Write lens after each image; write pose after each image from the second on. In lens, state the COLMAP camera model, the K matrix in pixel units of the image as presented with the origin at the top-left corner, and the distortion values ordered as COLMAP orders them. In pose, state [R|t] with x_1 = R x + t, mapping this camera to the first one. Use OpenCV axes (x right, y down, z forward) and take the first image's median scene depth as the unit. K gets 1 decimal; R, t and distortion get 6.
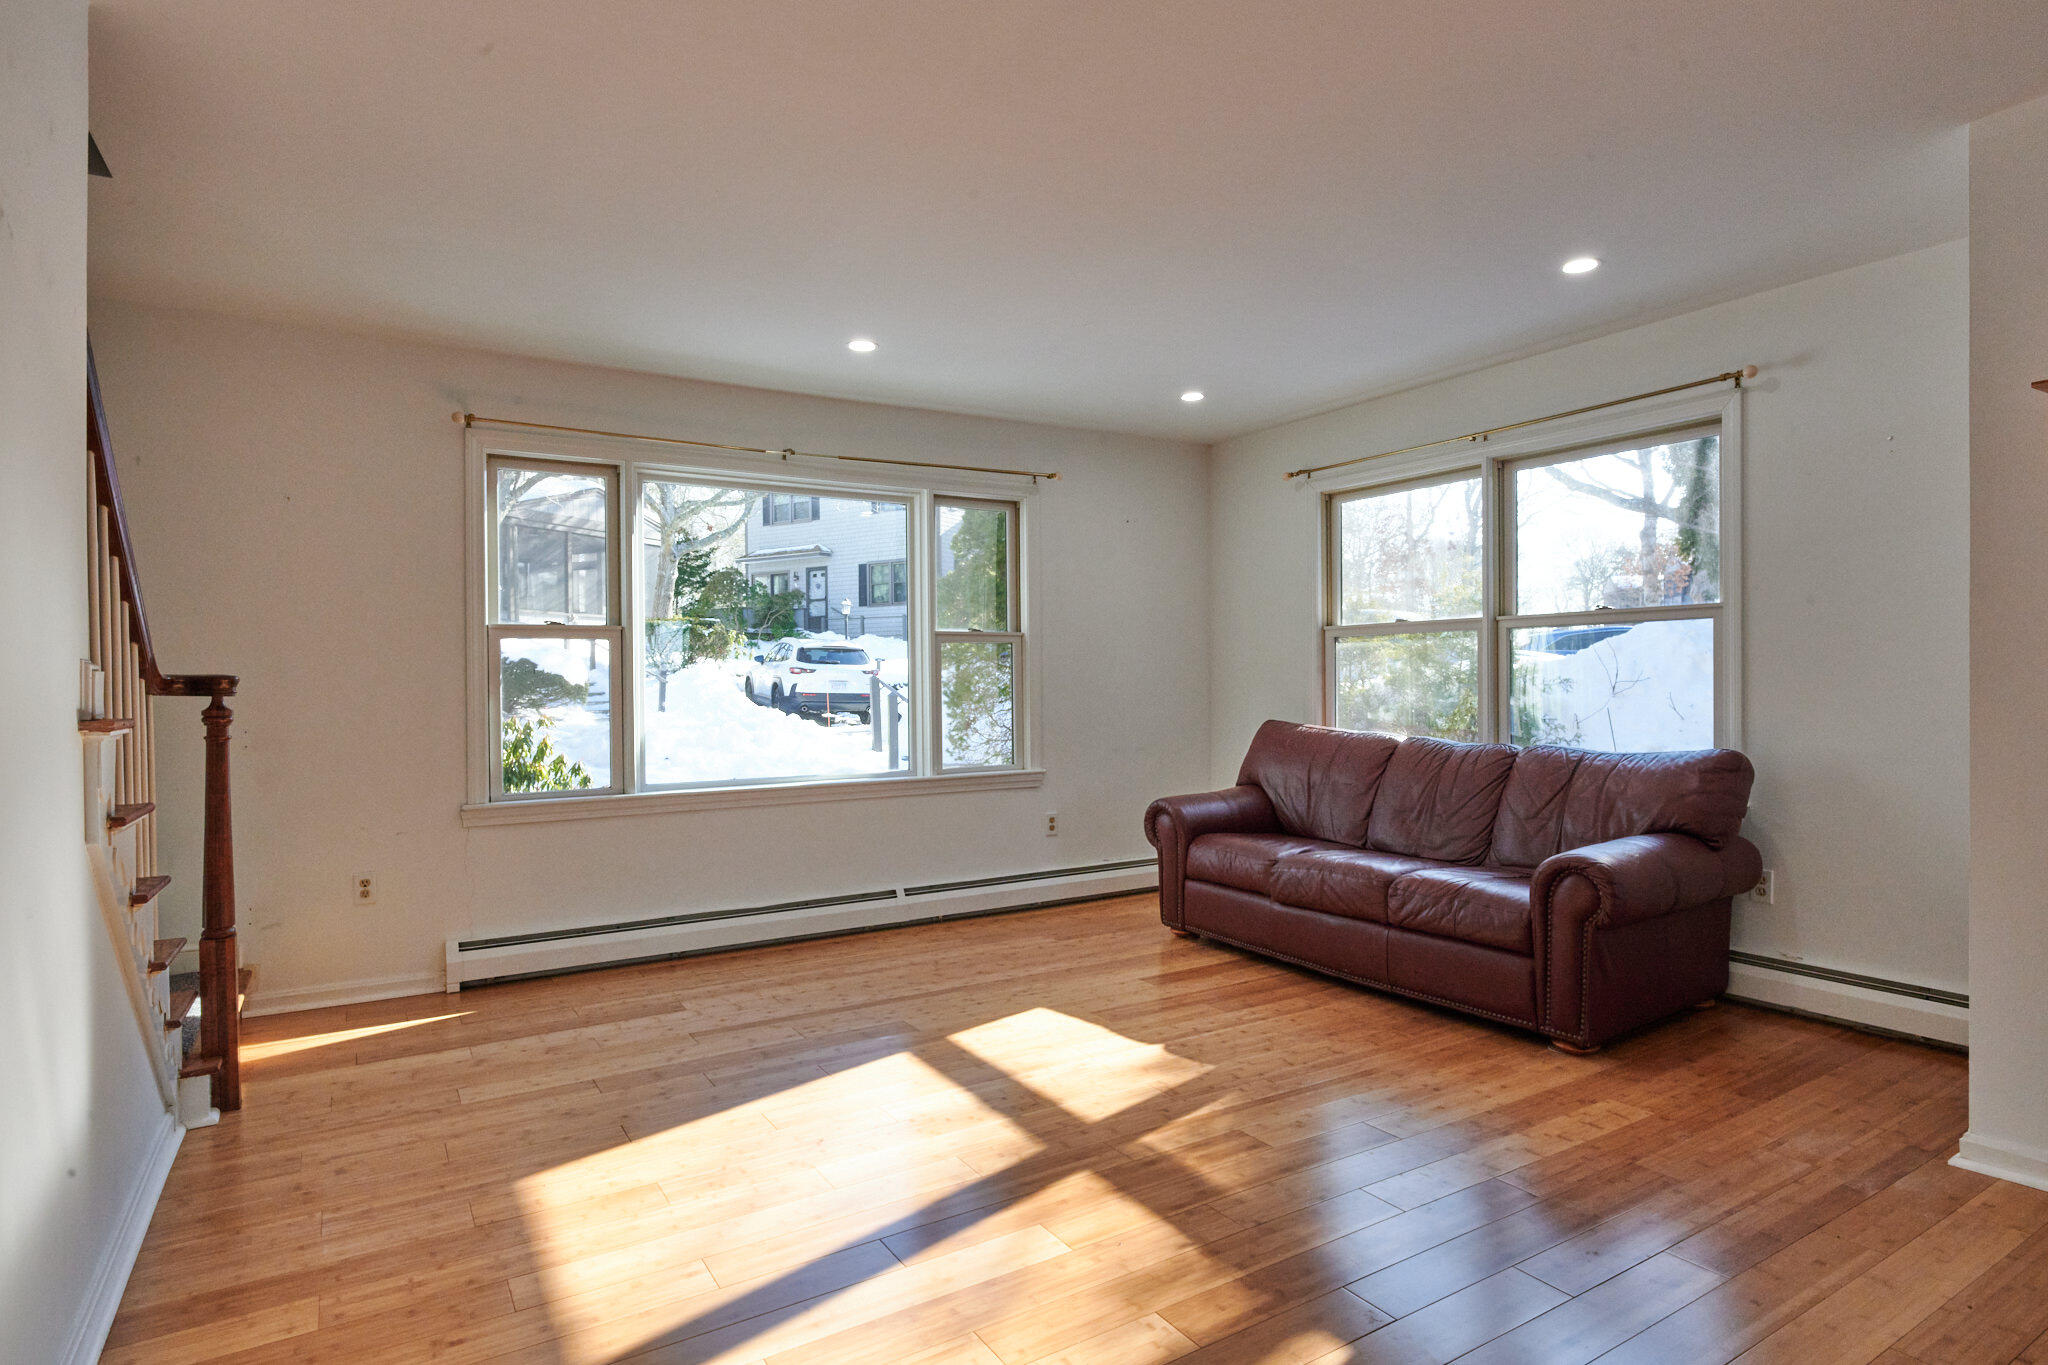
lens RADIAL K [[1090.5, 0, 1024.0], [0, 1090.5, 682.5], [0, 0, 1]] dist [-0.001091, -0.000384]
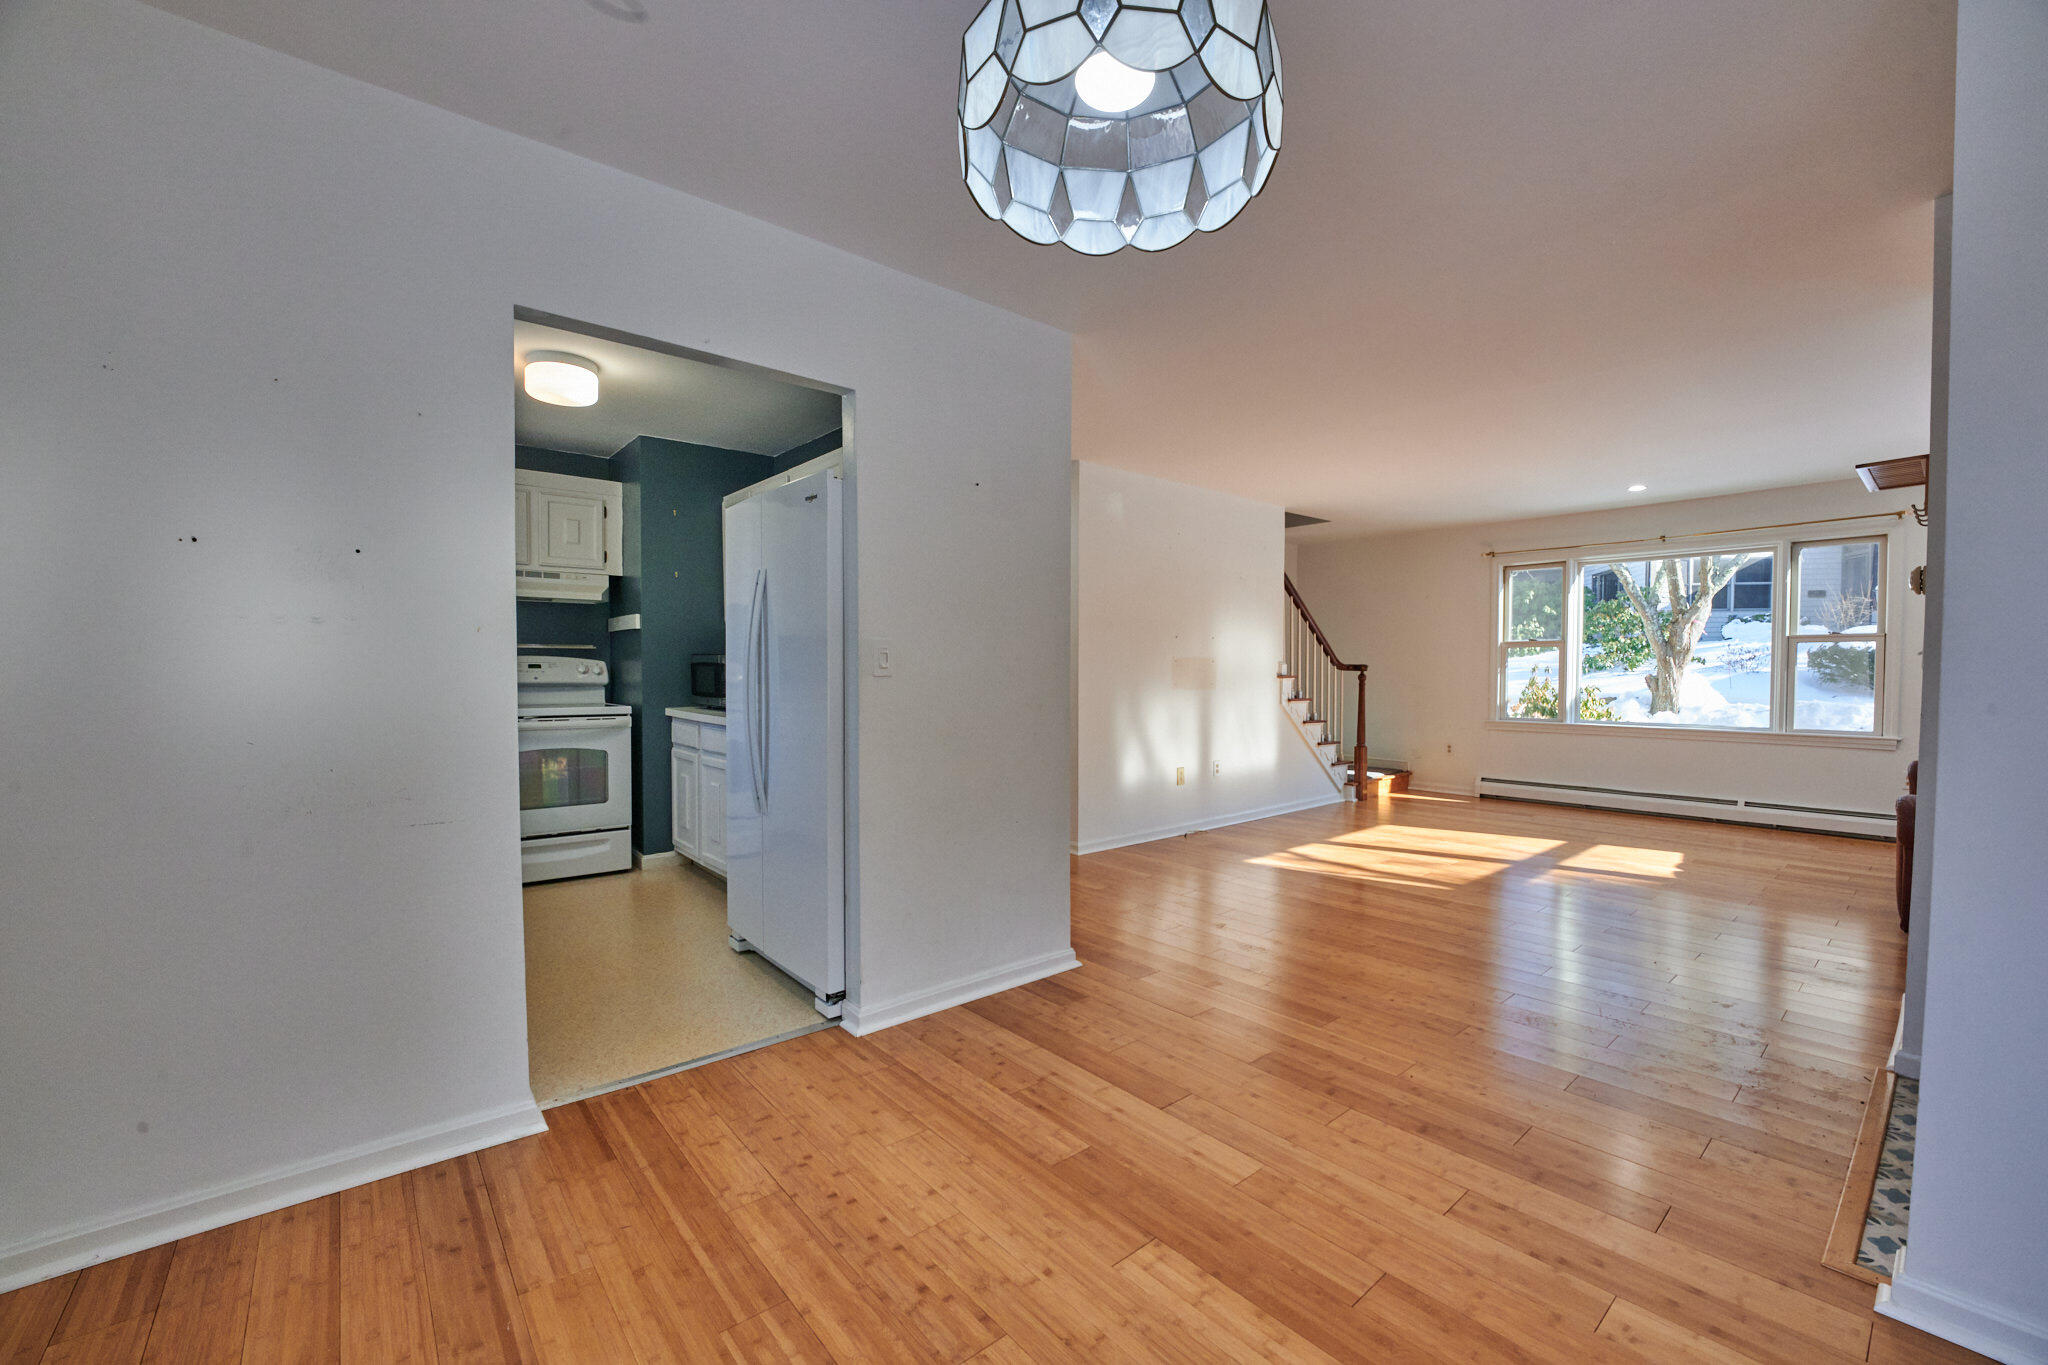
lens RADIAL K [[825.0, 0, 1031.0], [0, 825.0, 691.6], [0, 0, 1]] dist [-0.026851, 0.000349]
pose [[0.149798, 0.037710, -0.987997, 1.155780], [-0.004024, 0.999287, 0.037531, -0.010458], [0.988708, -0.001646, 0.149843, -0.247333]]
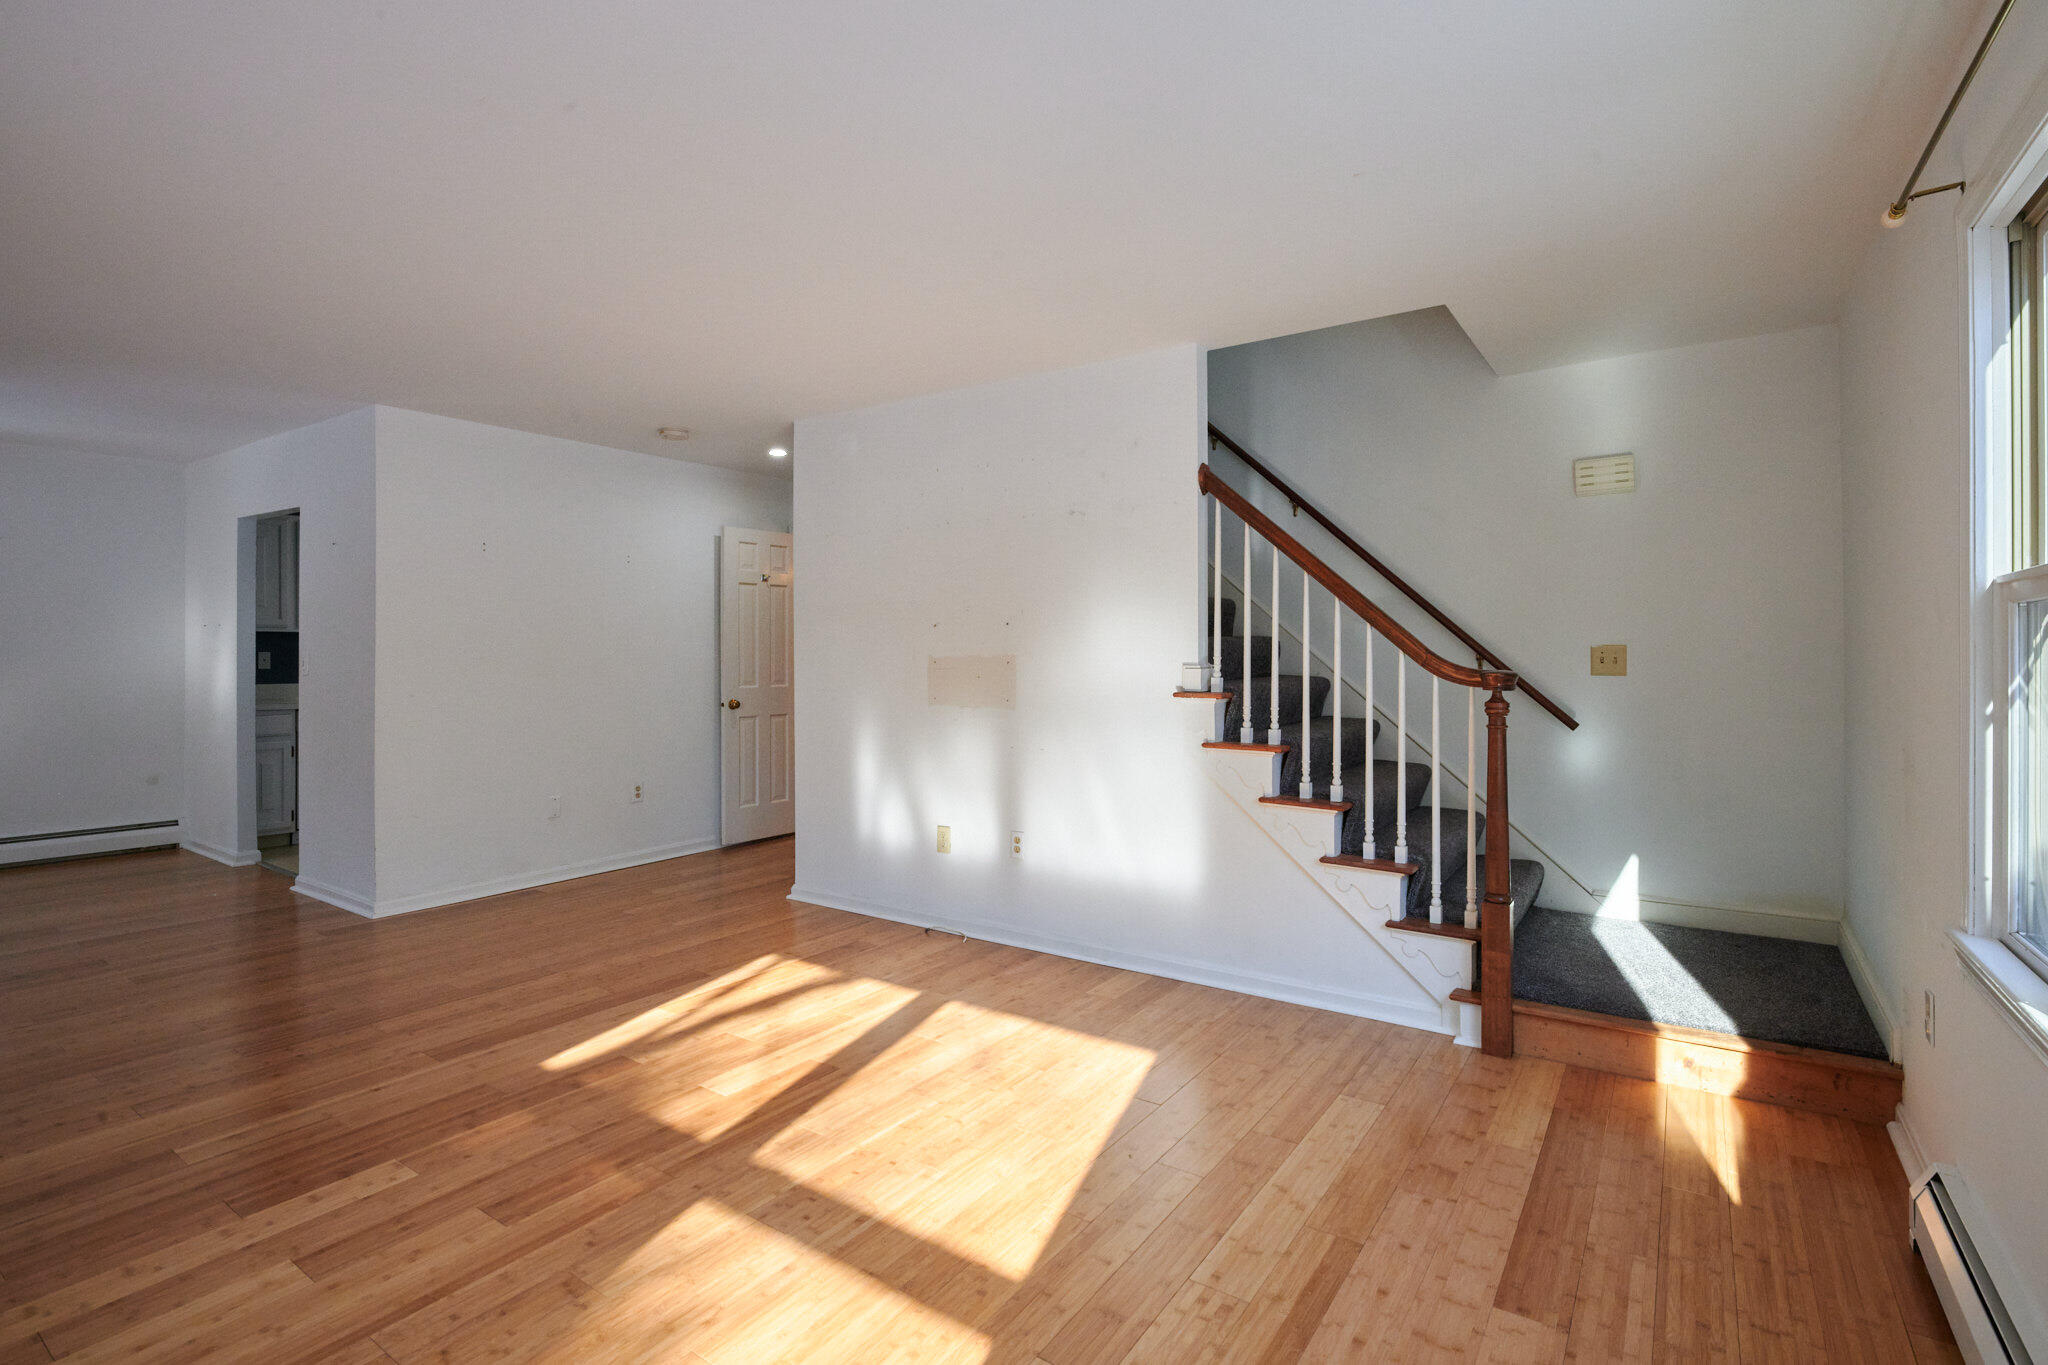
lens RADIAL K [[974.5, 0, 1023.6], [0, 974.5, 654.4], [0, 0, 1]] dist [-0.000909, -0.000194]
pose [[-0.912627, 0.006971, -0.408733, 0.099155], [0.005556, 0.999974, 0.004648, -0.024861], [0.408755, 0.001971, -0.912642, 1.338996]]
